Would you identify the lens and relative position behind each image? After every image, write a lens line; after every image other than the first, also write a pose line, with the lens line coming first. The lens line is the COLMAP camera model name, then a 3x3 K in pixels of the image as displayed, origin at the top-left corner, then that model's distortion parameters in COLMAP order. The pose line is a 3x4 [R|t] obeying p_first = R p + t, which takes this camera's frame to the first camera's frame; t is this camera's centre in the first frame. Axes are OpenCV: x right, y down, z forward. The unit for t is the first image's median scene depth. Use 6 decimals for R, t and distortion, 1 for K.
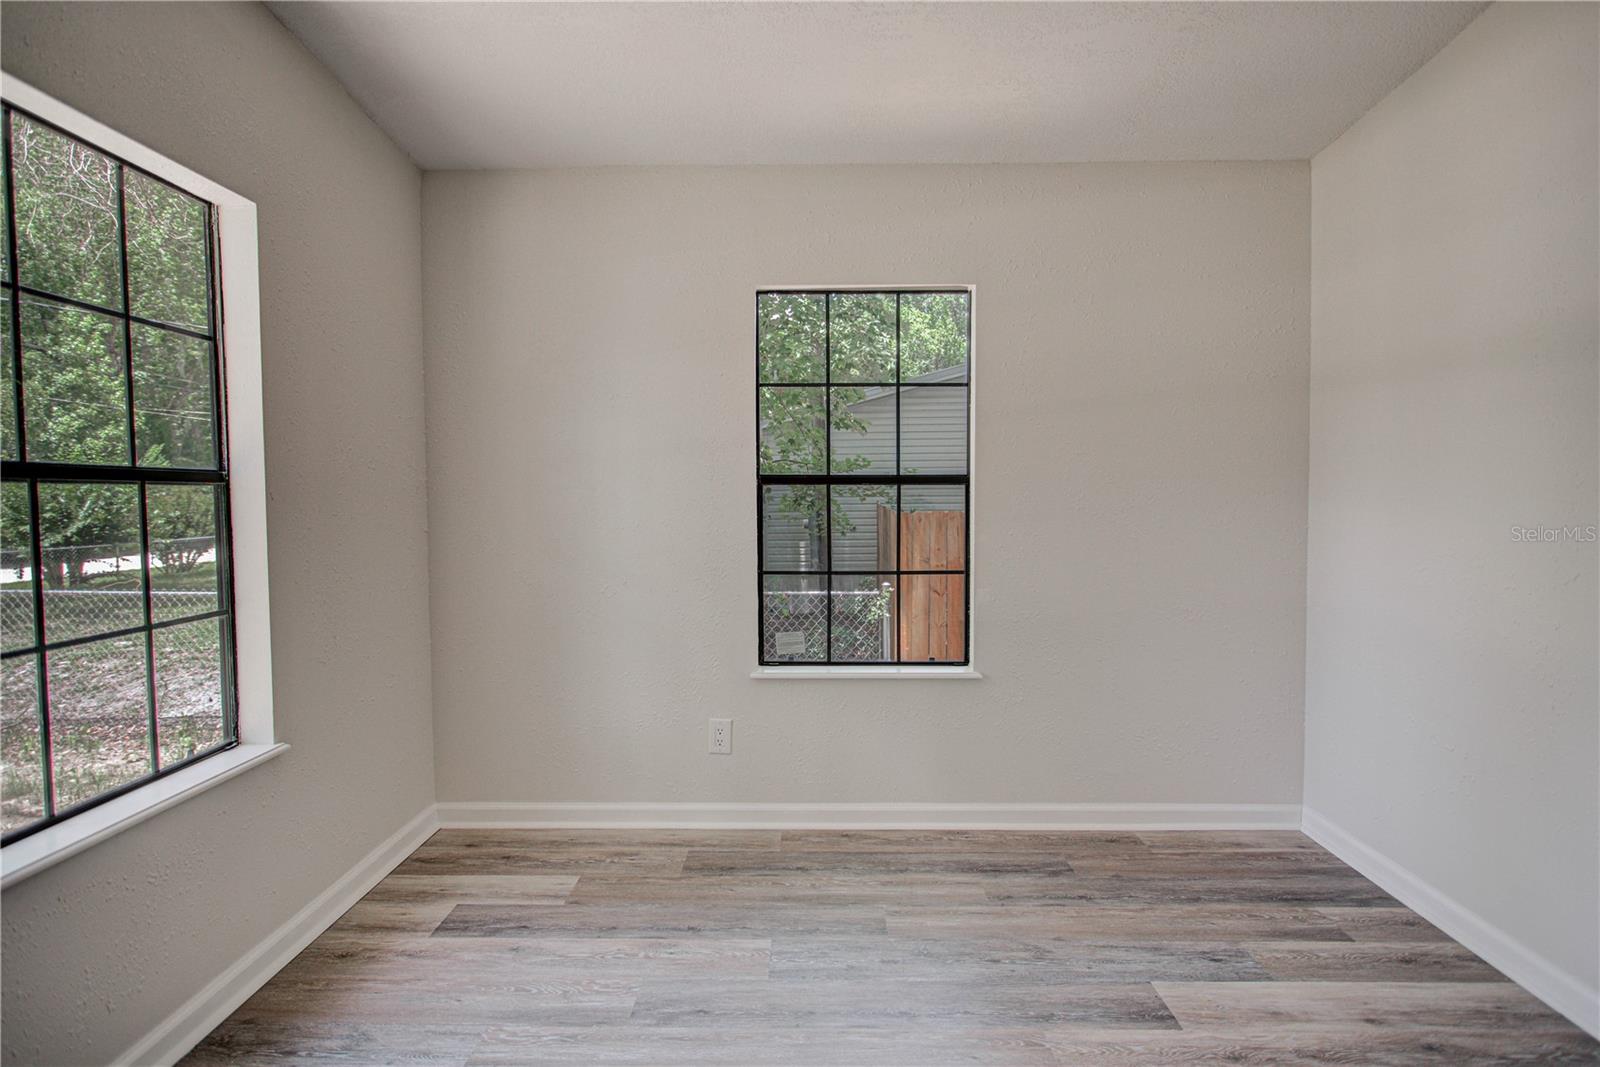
lens RADIAL K [[830.6, 0, 800.0], [0, 830.6, 533.5], [0, 0, 1]] dist [-0.019152, 0.008338]
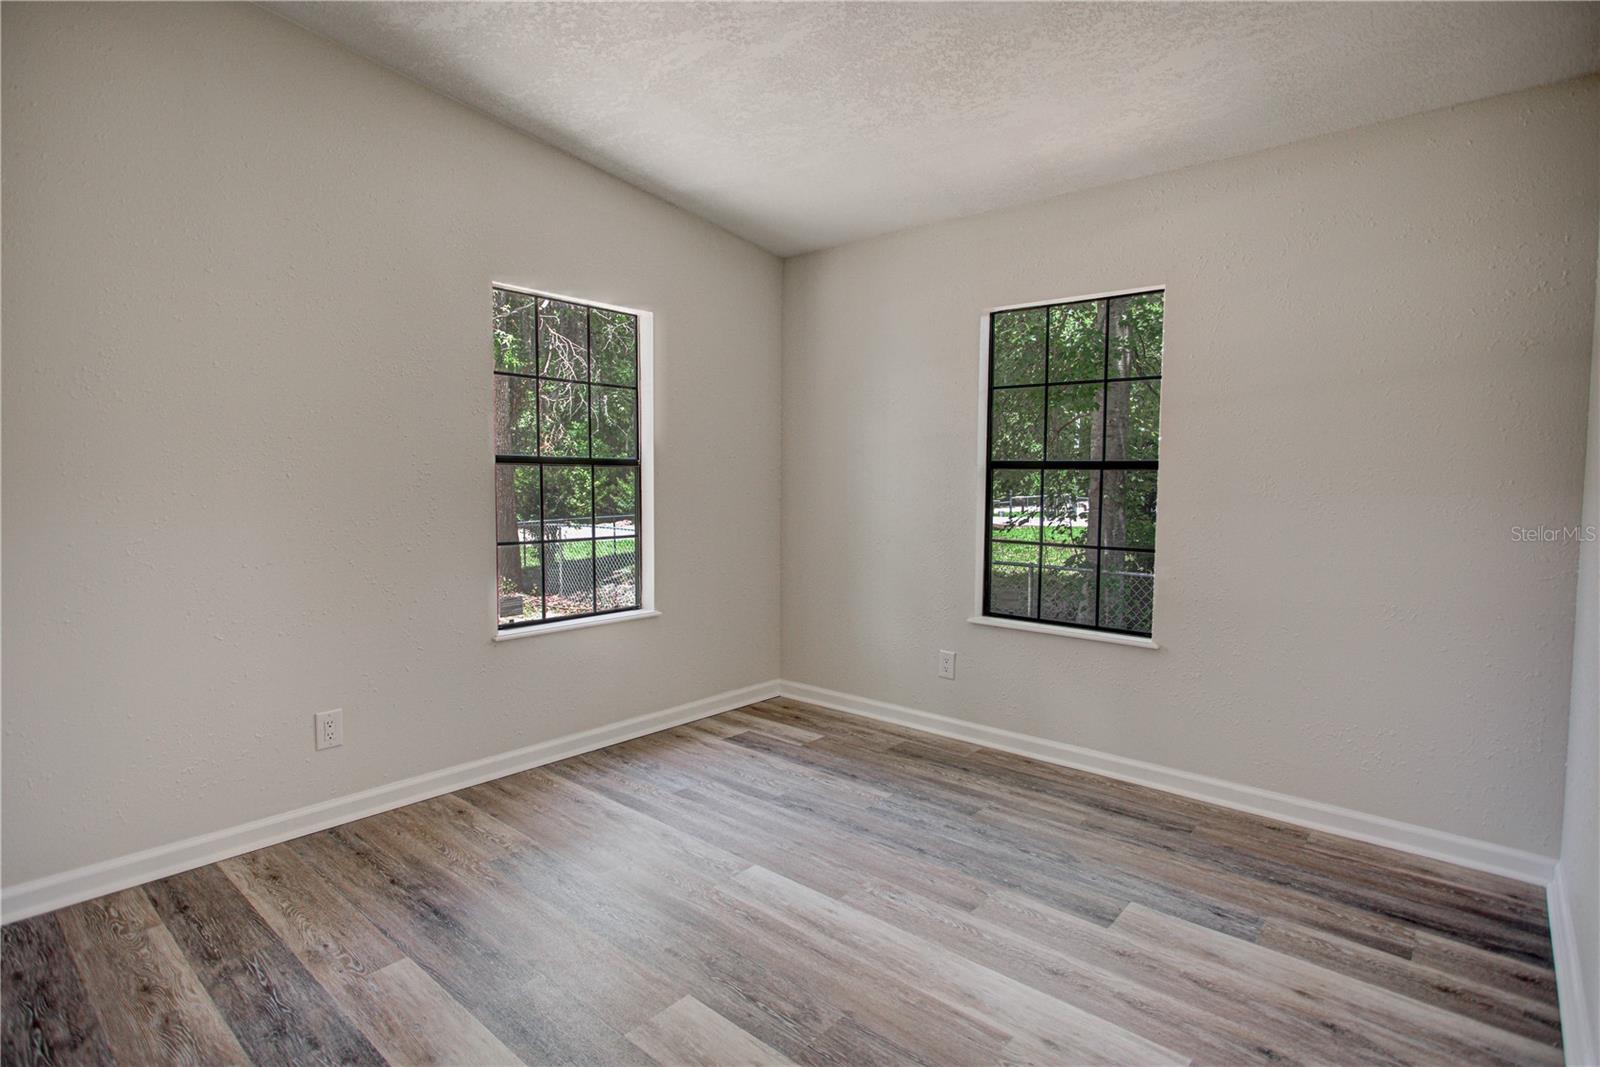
lens RADIAL K [[830.6, 0, 800.0], [0, 830.6, 533.5], [0, 0, 1]] dist [-0.019152, 0.008338]
pose [[0.762243, 0.058849, -0.644610, 0.632891], [-0.042917, 0.998262, 0.040387, -0.001959], [0.645866, -0.003120, 0.763444, -0.152631]]
